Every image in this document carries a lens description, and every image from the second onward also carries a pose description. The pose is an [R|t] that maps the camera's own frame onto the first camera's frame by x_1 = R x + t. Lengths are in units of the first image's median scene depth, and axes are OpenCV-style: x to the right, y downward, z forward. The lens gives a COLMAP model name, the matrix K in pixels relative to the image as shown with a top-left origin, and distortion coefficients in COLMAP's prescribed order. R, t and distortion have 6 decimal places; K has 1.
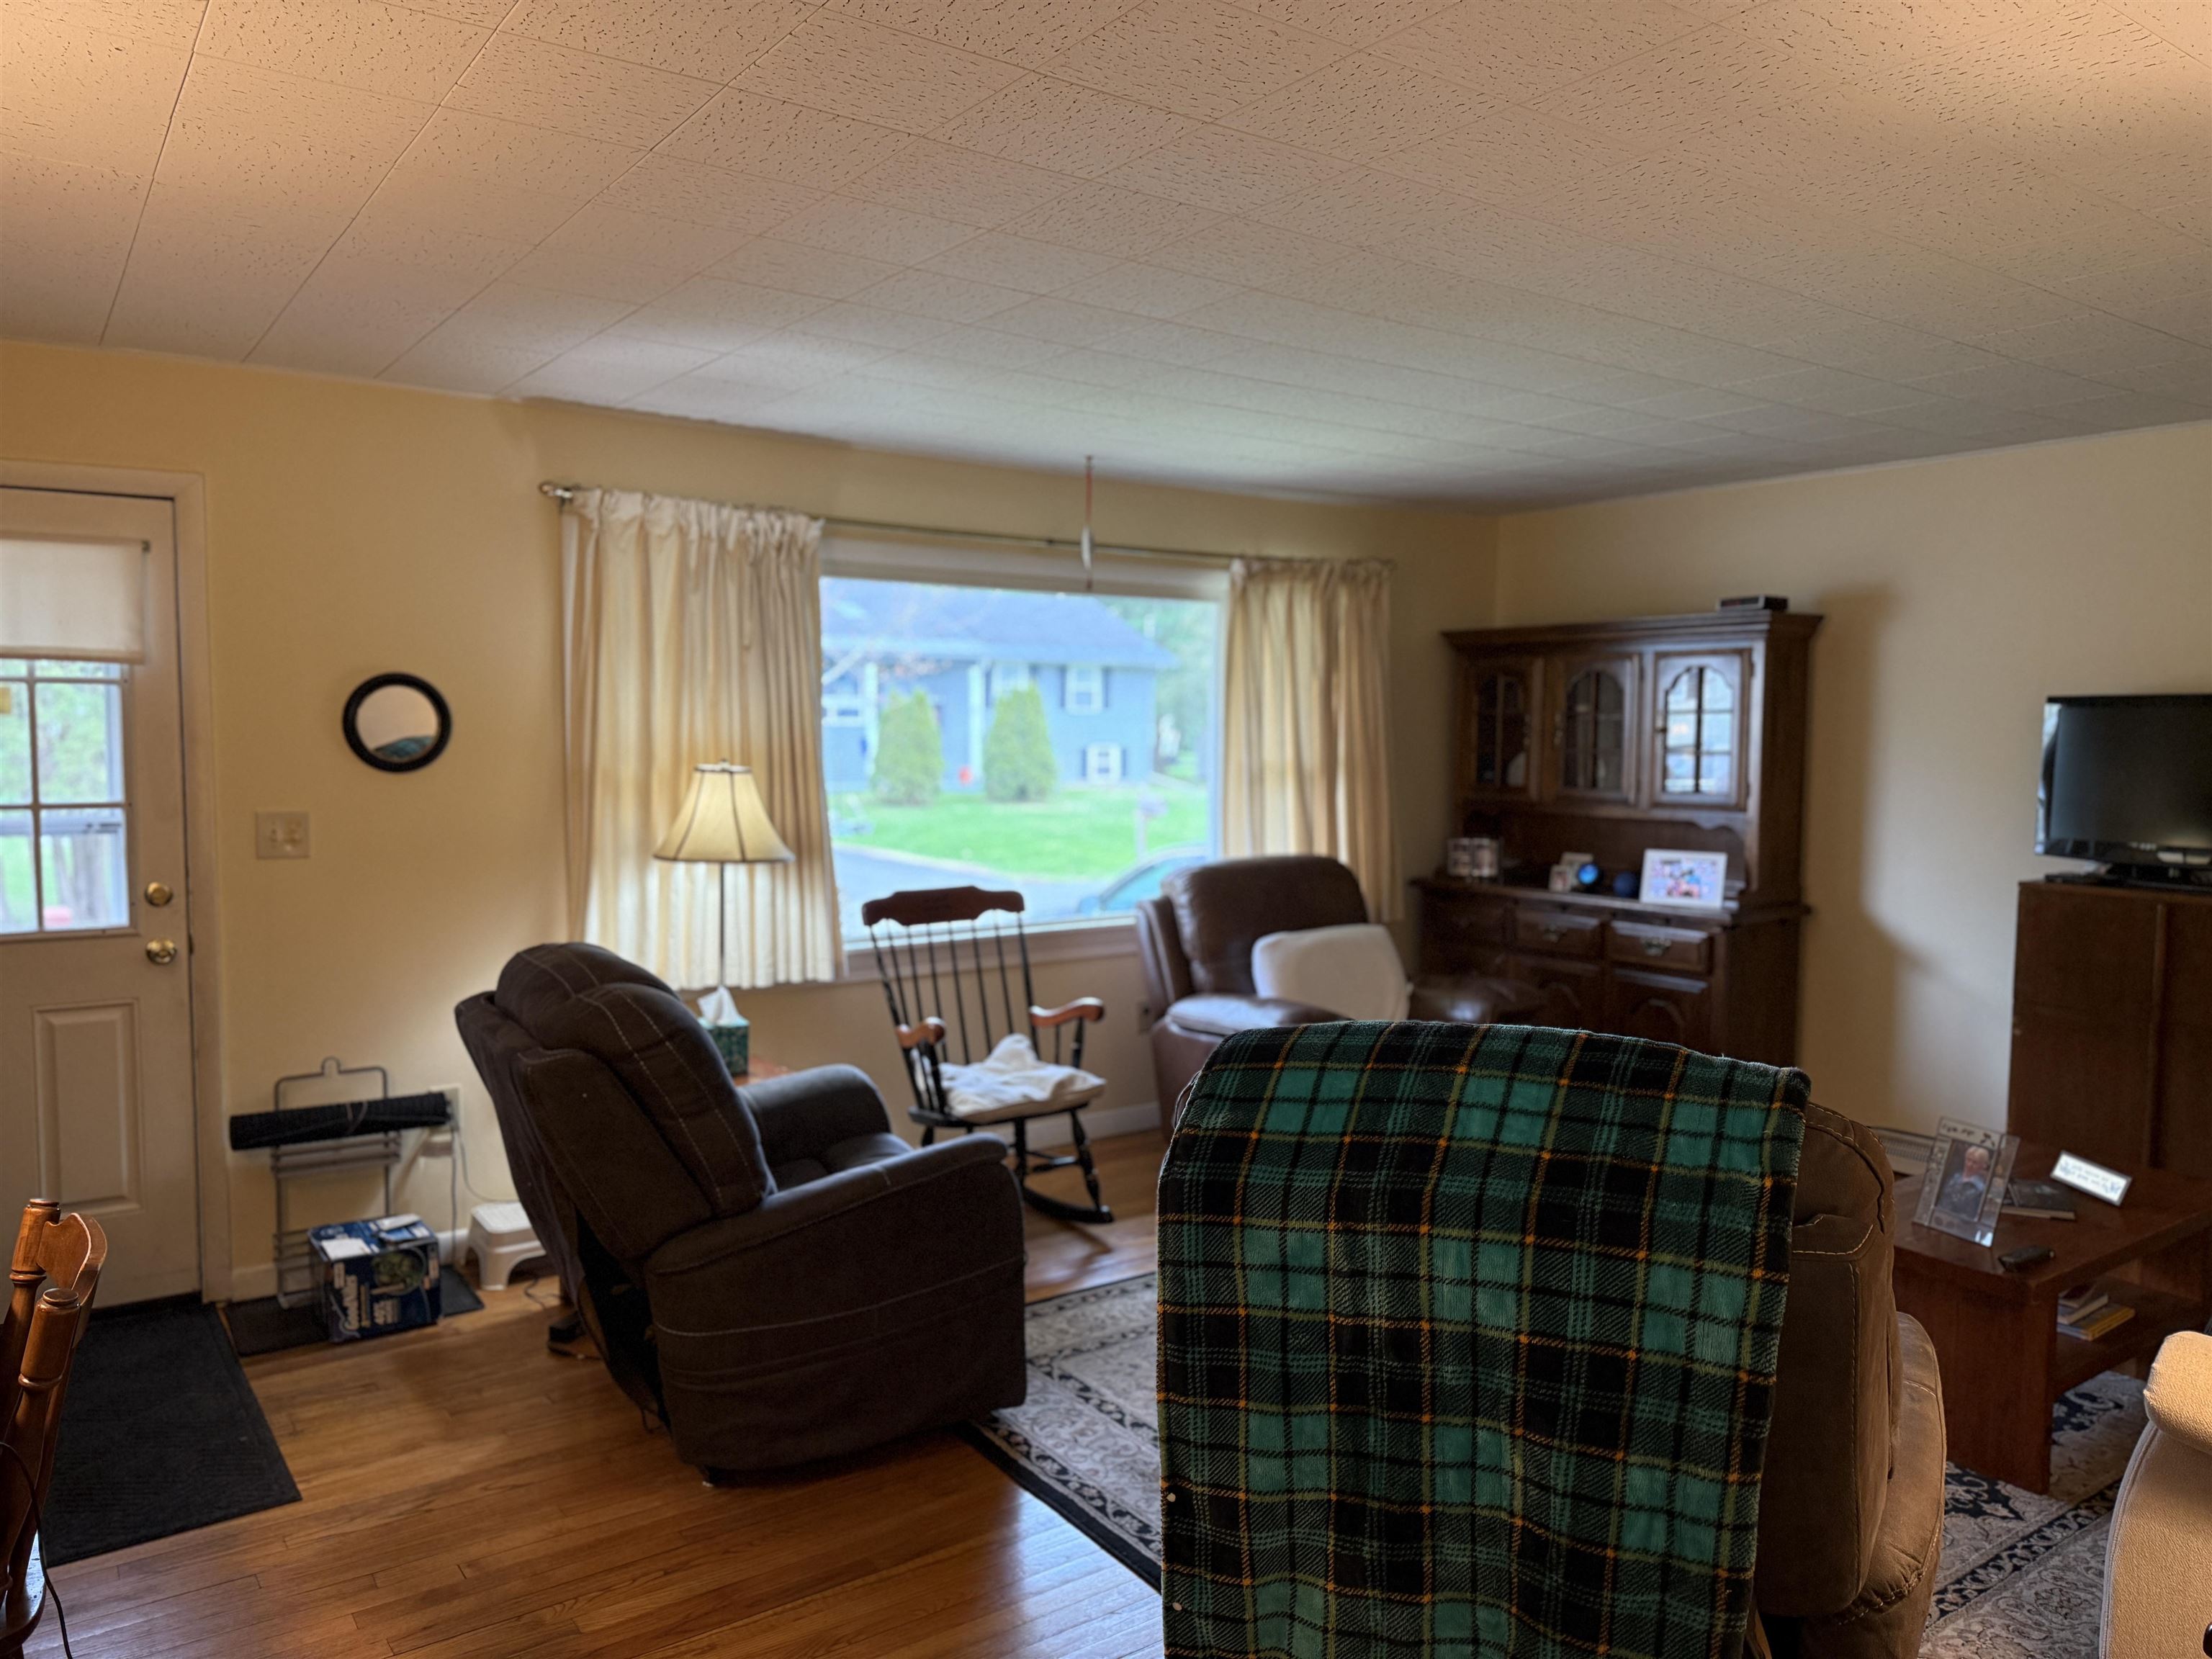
lens RADIAL K [[1544.7, 0, 1106.0], [0, 1544.7, 829.5], [0, 0, 1]] dist [0.008176, 0.001984]
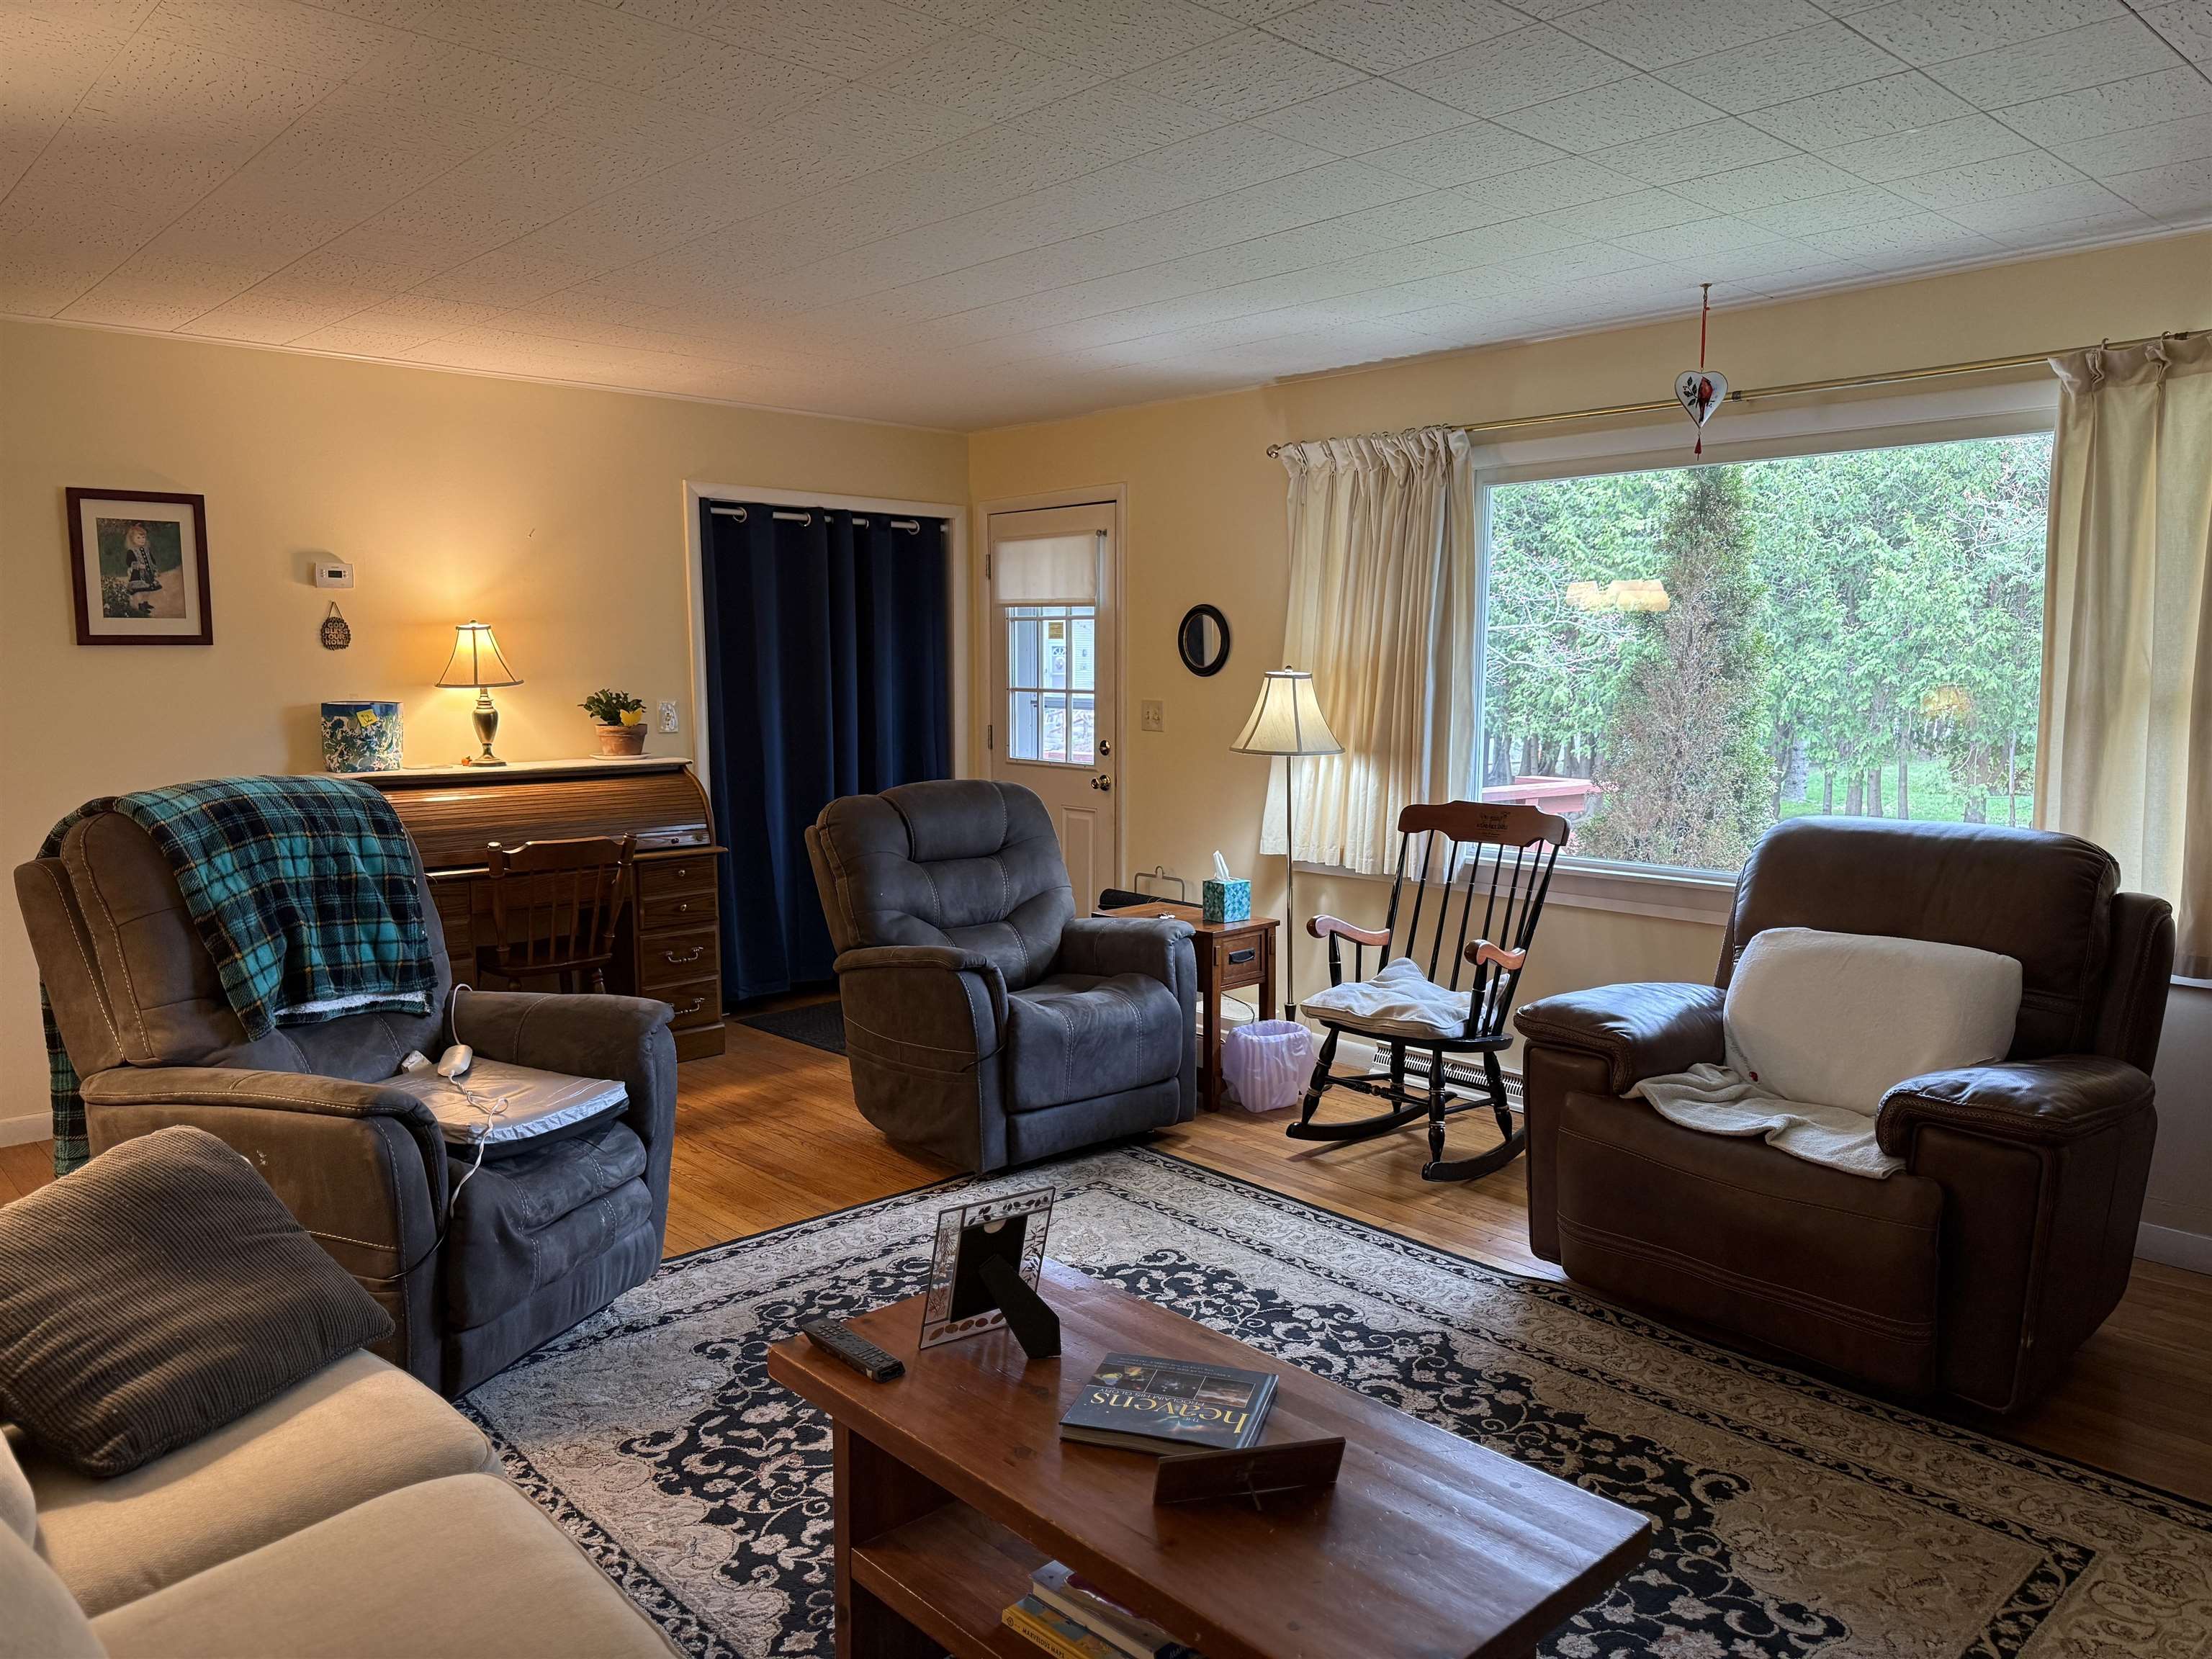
lens RADIAL K [[1544.7, 0, 1106.0], [0, 1544.7, 829.5], [0, 0, 1]] dist [0.008176, 0.001984]
pose [[0.121118, 0.101911, -0.987393, 1.005664], [-0.068697, 0.993191, 0.094083, -0.025494], [0.990258, 0.056436, 0.127294, 0.803991]]
